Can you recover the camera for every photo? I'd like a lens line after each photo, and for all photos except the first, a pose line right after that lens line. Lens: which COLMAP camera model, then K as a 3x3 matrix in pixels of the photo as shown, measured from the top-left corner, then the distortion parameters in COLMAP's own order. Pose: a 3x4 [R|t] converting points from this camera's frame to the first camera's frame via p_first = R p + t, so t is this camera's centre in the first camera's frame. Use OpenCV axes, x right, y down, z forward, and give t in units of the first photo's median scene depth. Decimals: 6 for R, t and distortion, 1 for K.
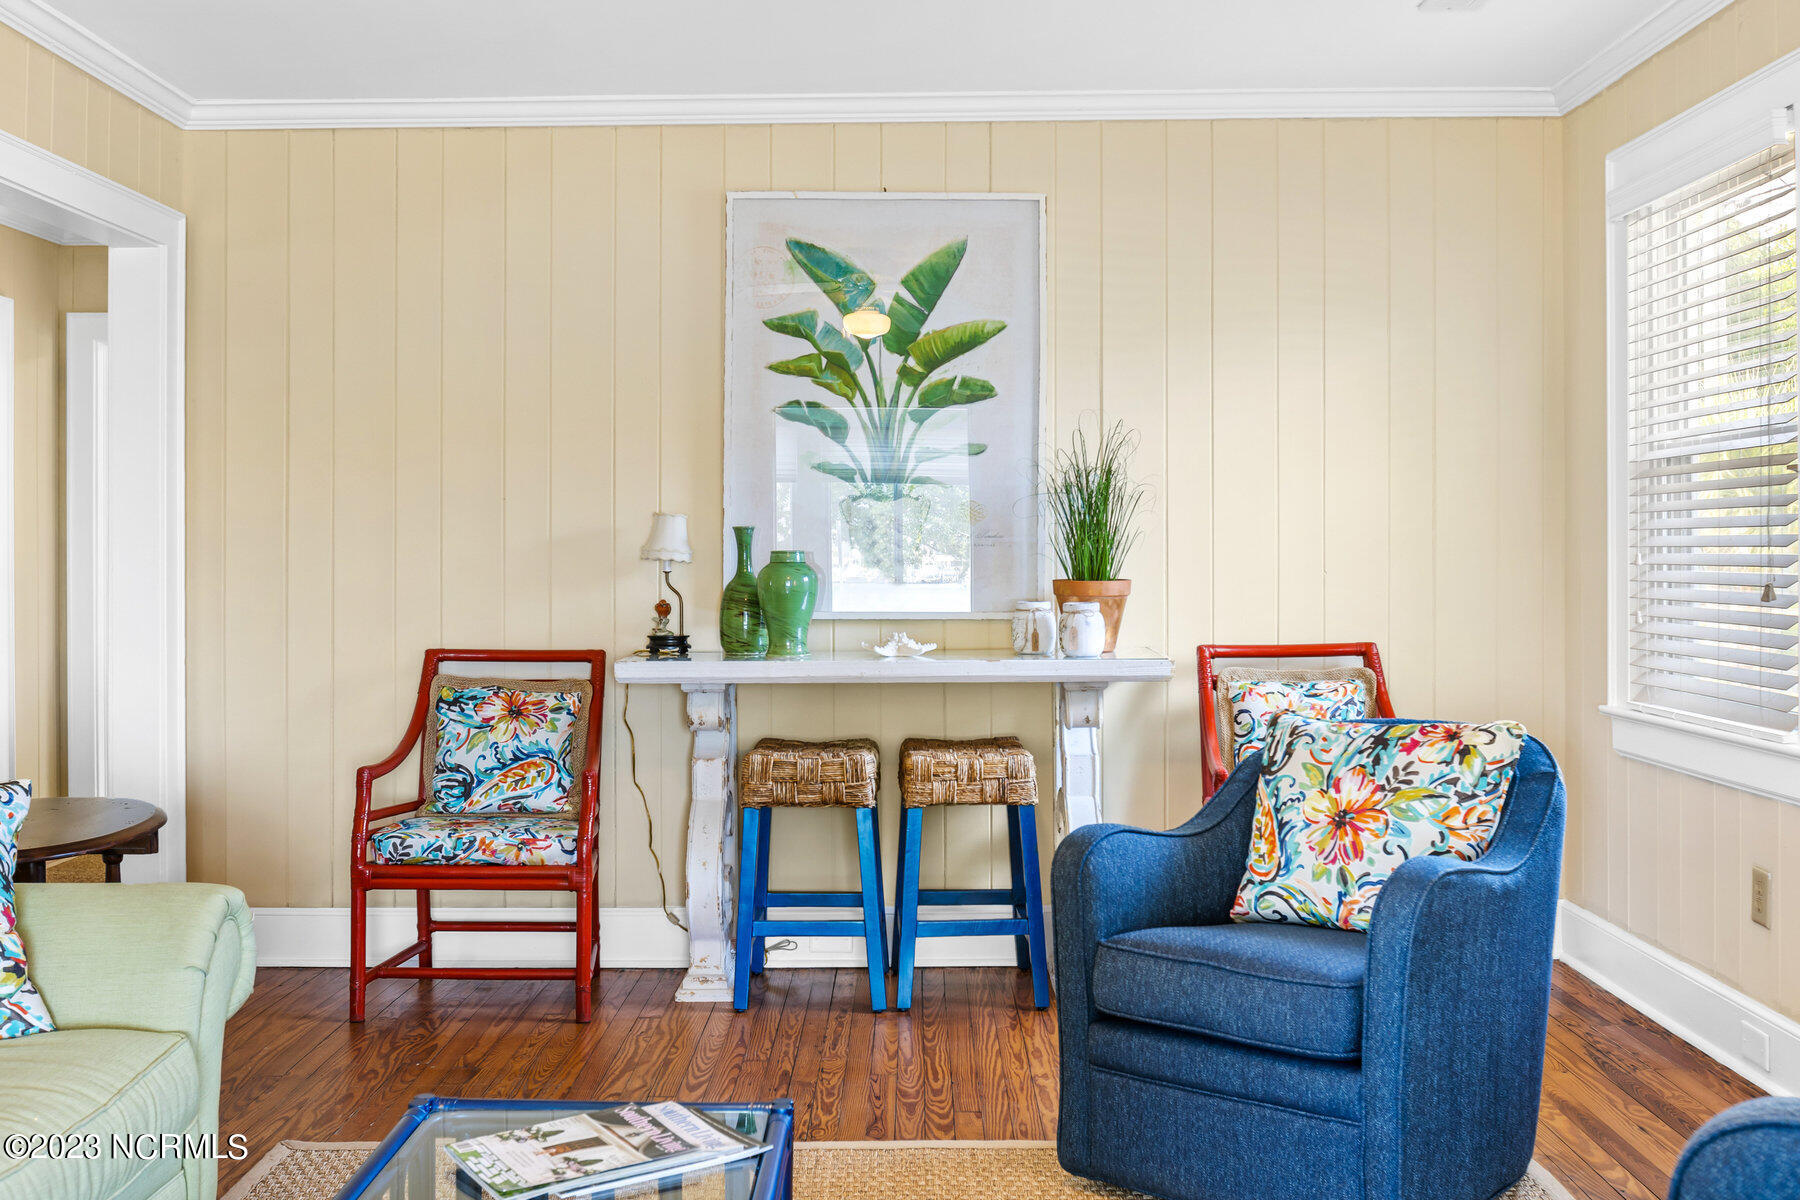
lens RADIAL K [[1782.5, 0, 900.8], [0, 1782.5, 592.0], [0, 0, 1]] dist [-0.052492, 0.000000]
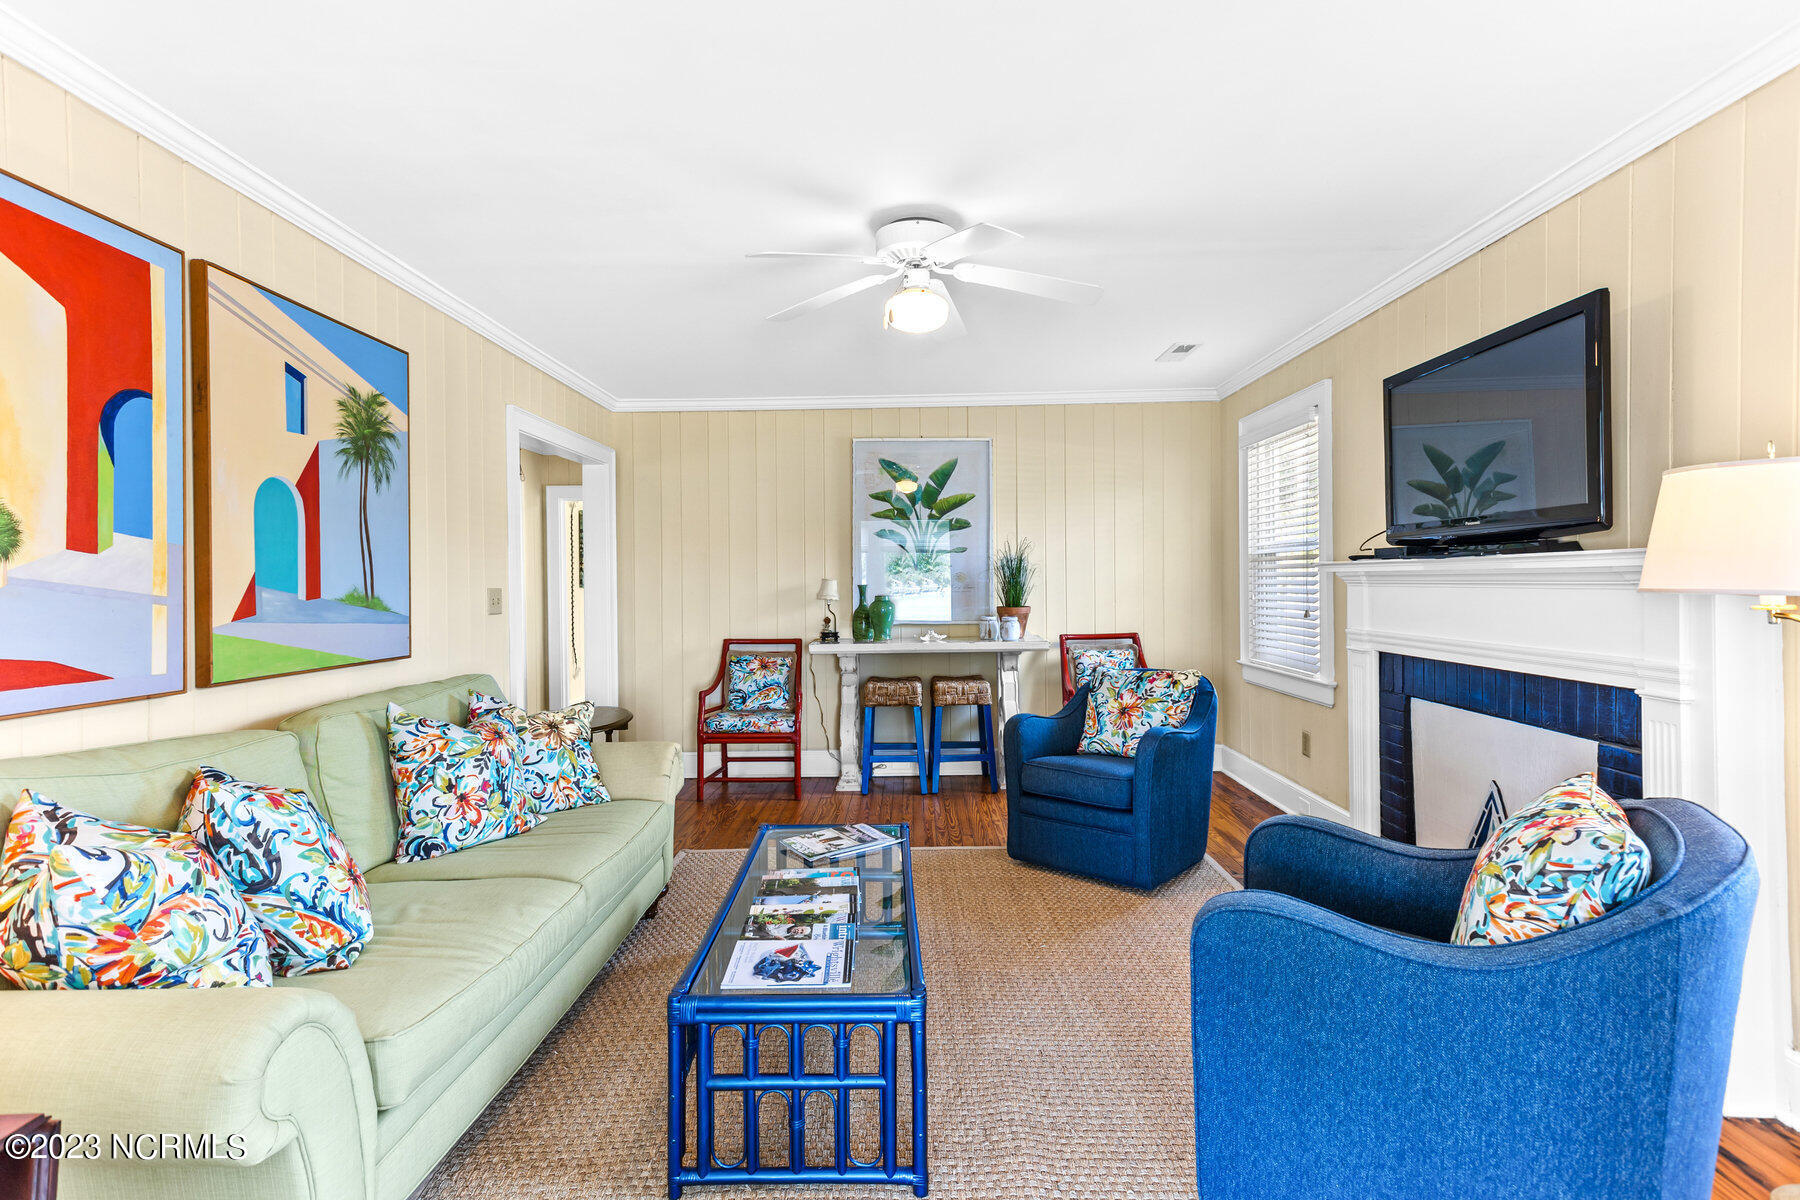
lens RADIAL K [[888.1, 0, 896.2], [0, 888.1, 600.9], [0, 0, 1]] dist [0.000386, 0.000093]
pose [[0.999940, -0.008174, -0.007320, -0.037042], [0.008219, 0.999948, 0.006095, -0.023216], [0.007270, -0.006155, 0.999955, -0.152448]]
